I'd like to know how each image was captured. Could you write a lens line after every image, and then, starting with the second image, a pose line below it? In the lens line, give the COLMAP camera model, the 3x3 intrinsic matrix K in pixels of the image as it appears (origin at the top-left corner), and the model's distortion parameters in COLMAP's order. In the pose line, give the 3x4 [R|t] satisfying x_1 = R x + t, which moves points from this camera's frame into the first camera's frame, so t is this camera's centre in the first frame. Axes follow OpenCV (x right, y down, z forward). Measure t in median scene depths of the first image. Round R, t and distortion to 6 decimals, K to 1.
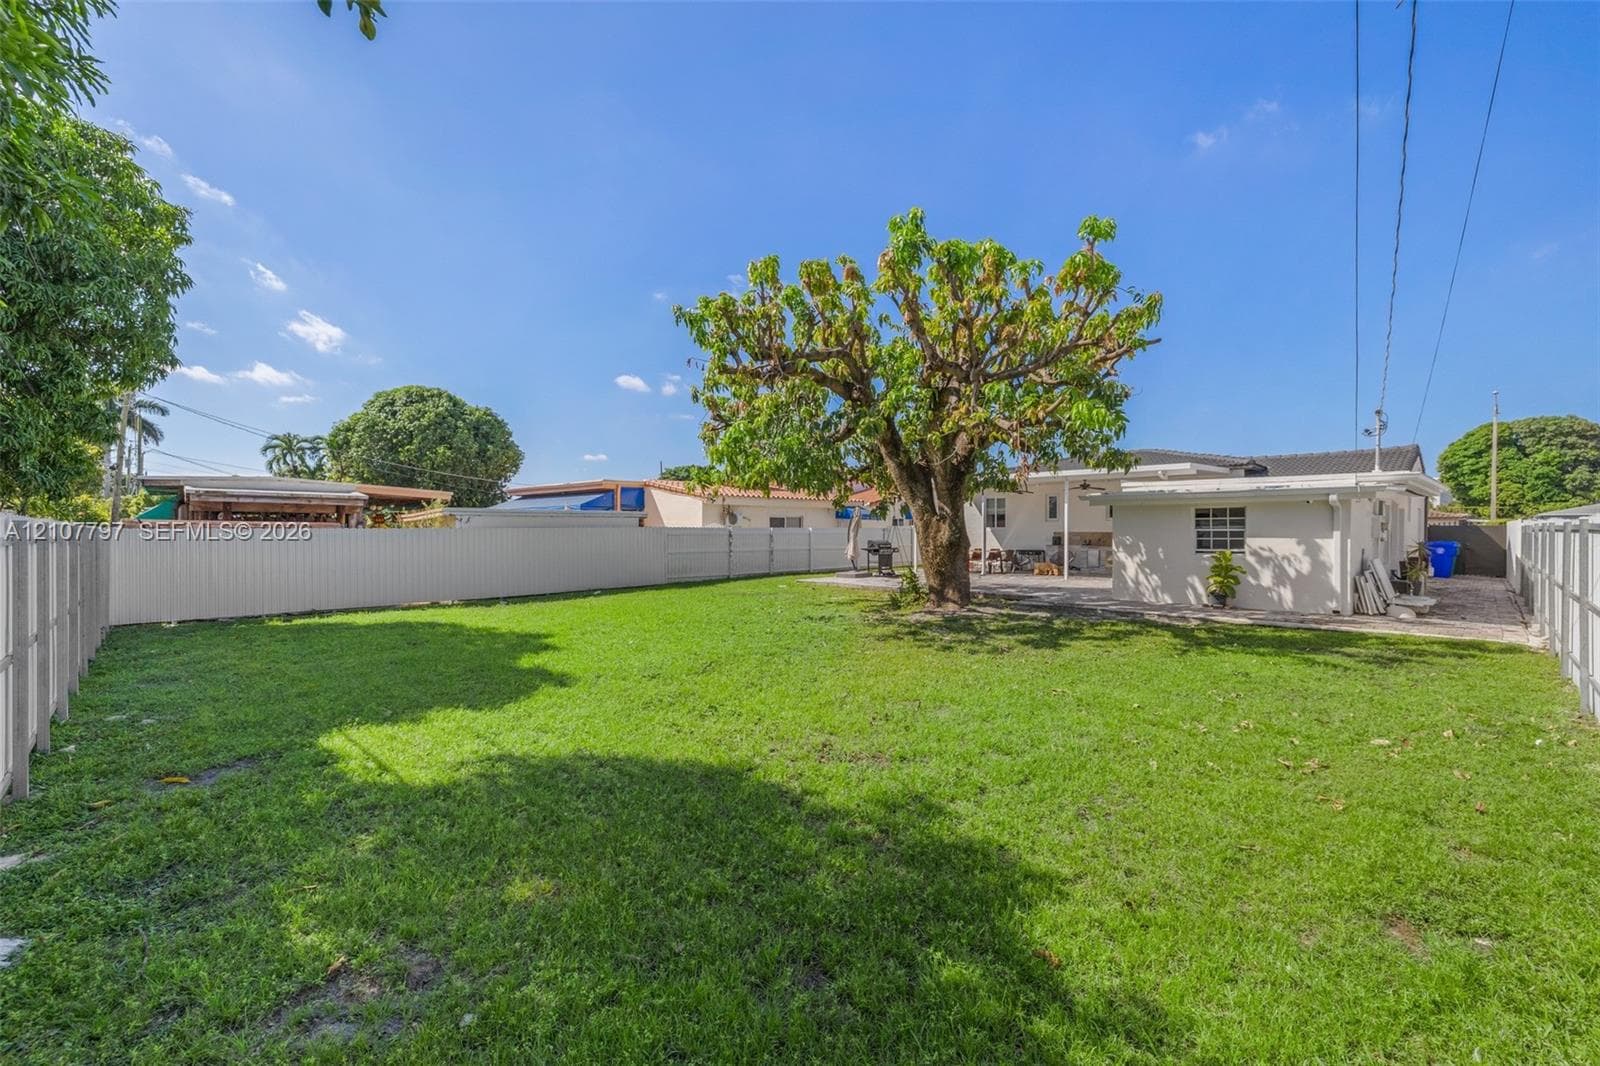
lens RADIAL K [[659.5, 0, 800.0], [0, 659.5, 533.0], [0, 0, 1]] dist [-0.001202, -0.000145]
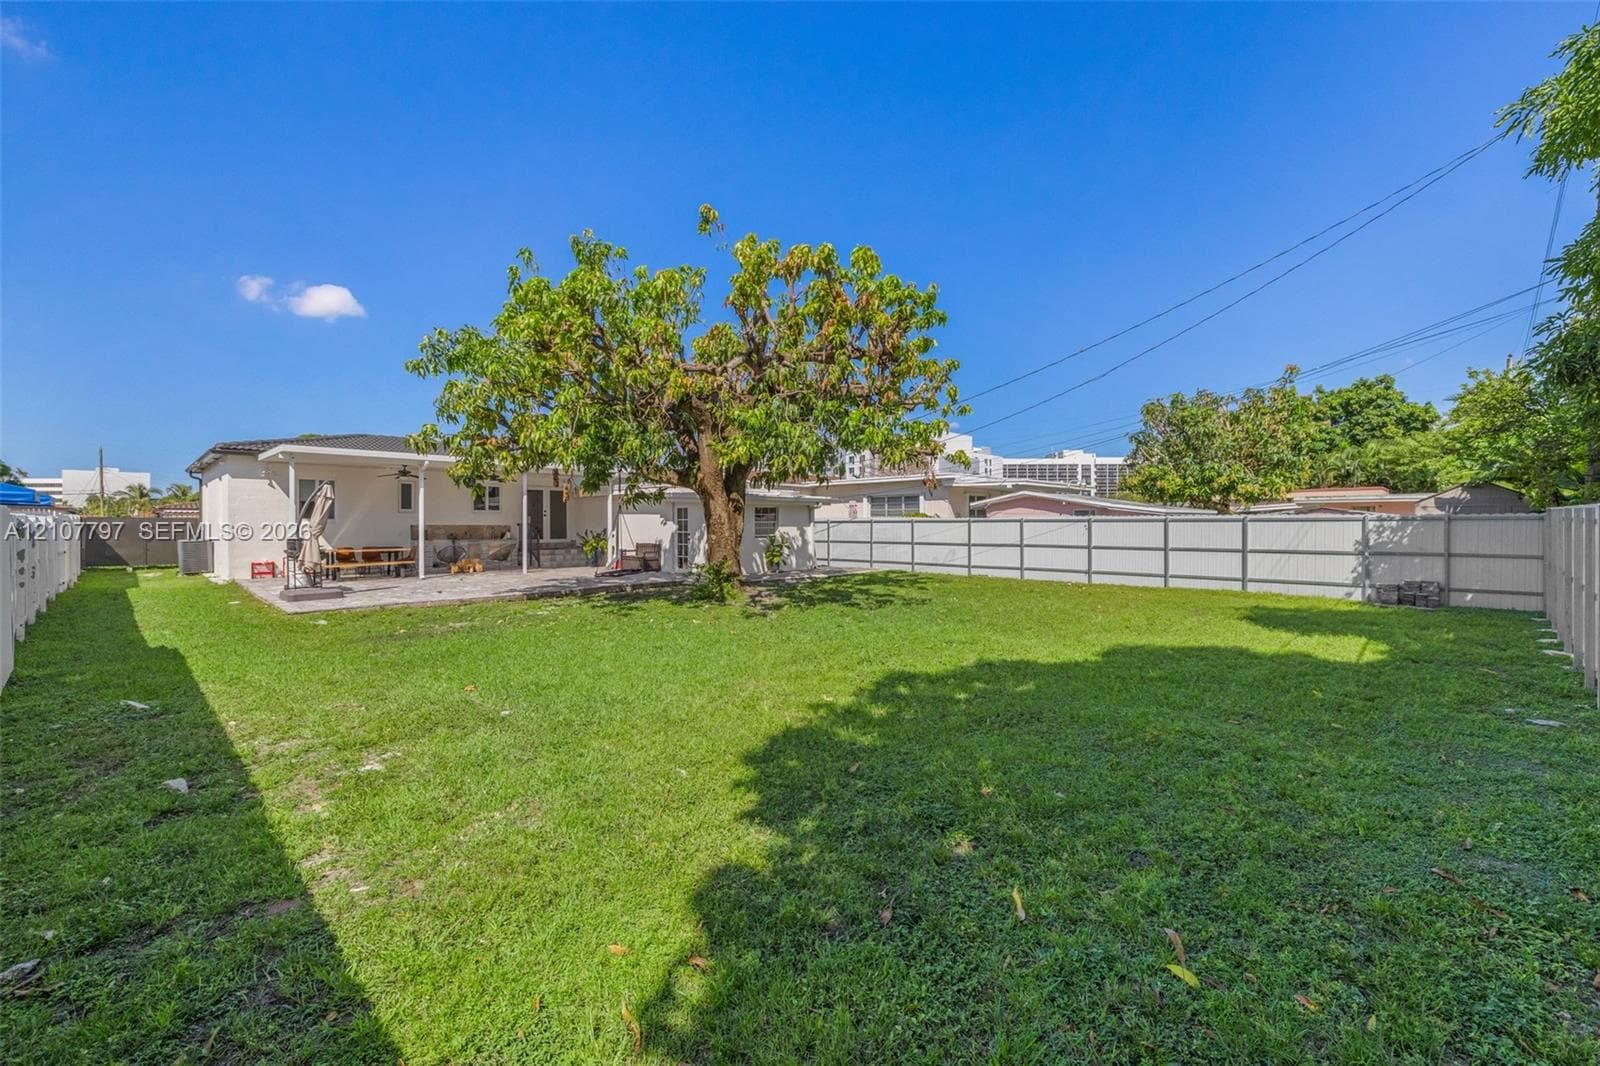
lens RADIAL K [[659.5, 0, 800.0], [0, 659.5, 533.0], [0, 0, 1]] dist [-0.001202, -0.000145]
pose [[-0.005218, -0.011443, 0.999921, -0.869297], [0.006682, 0.999912, 0.011478, 0.004746], [-0.999964, 0.006741, -0.005141, 0.906686]]
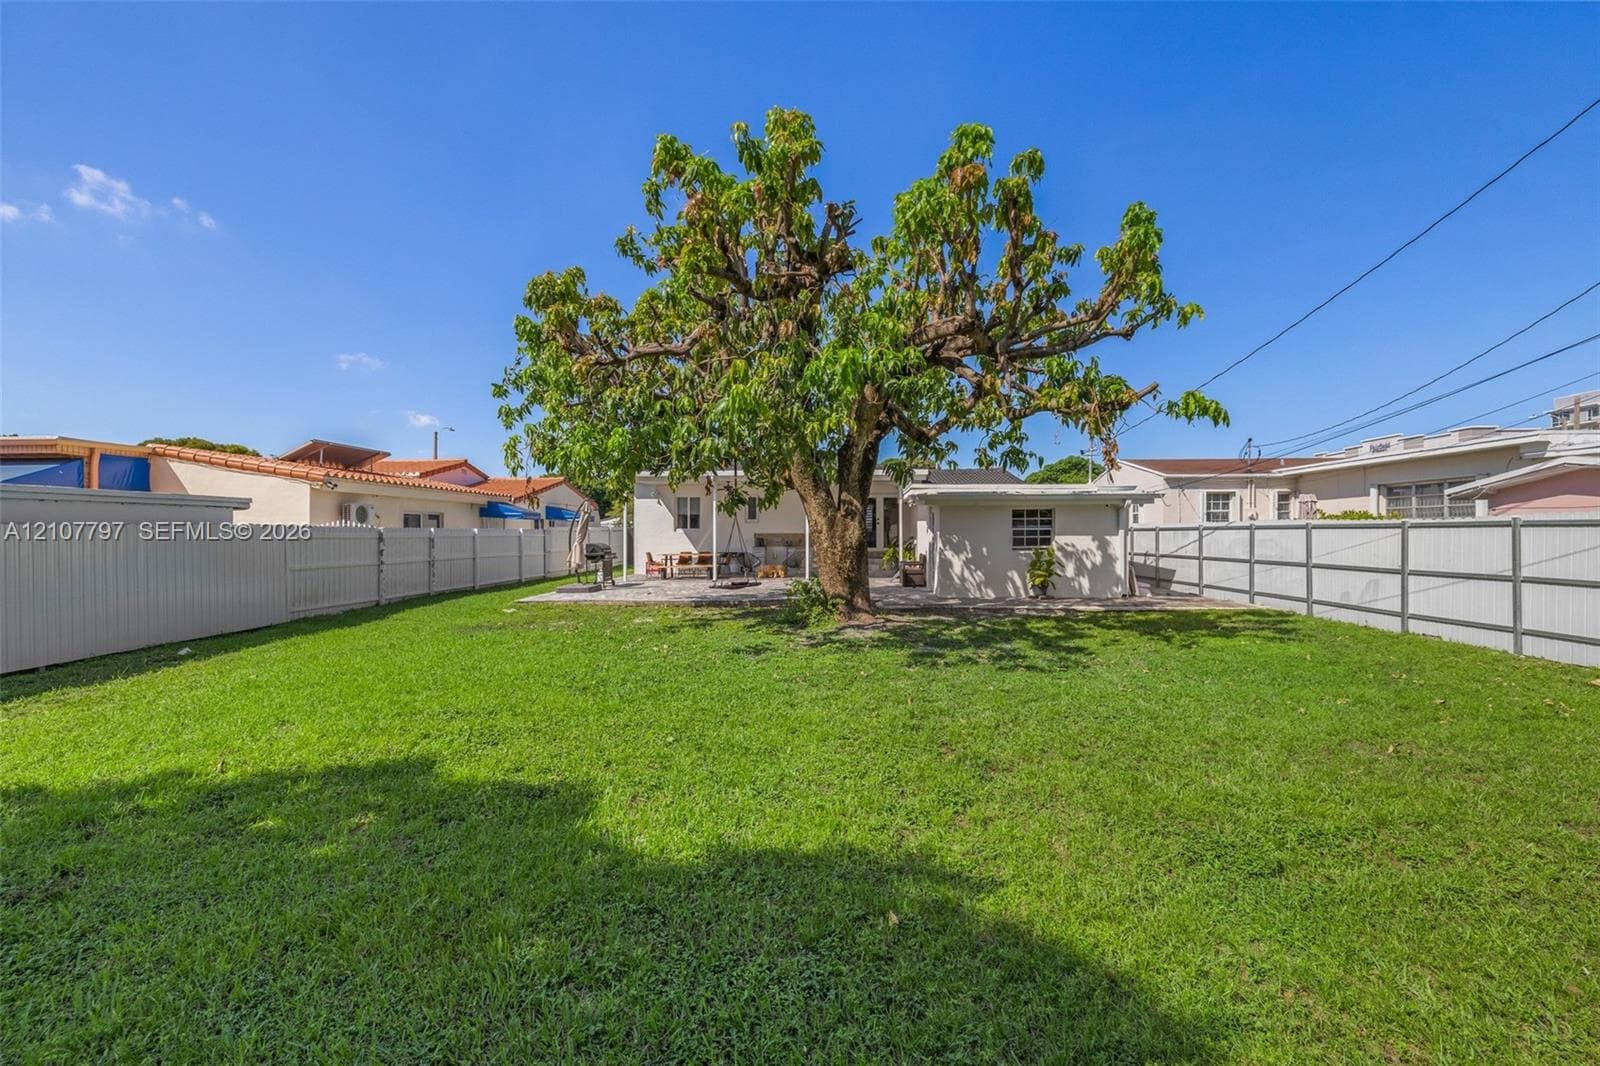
lens RADIAL K [[659.5, 0, 800.0], [0, 659.5, 533.0], [0, 0, 1]] dist [-0.001202, -0.000145]
pose [[0.749609, -0.000983, 0.661880, -0.395845], [0.005941, 0.999969, -0.005244, 0.005993], [-0.661854, 0.007864, 0.749591, 0.410157]]
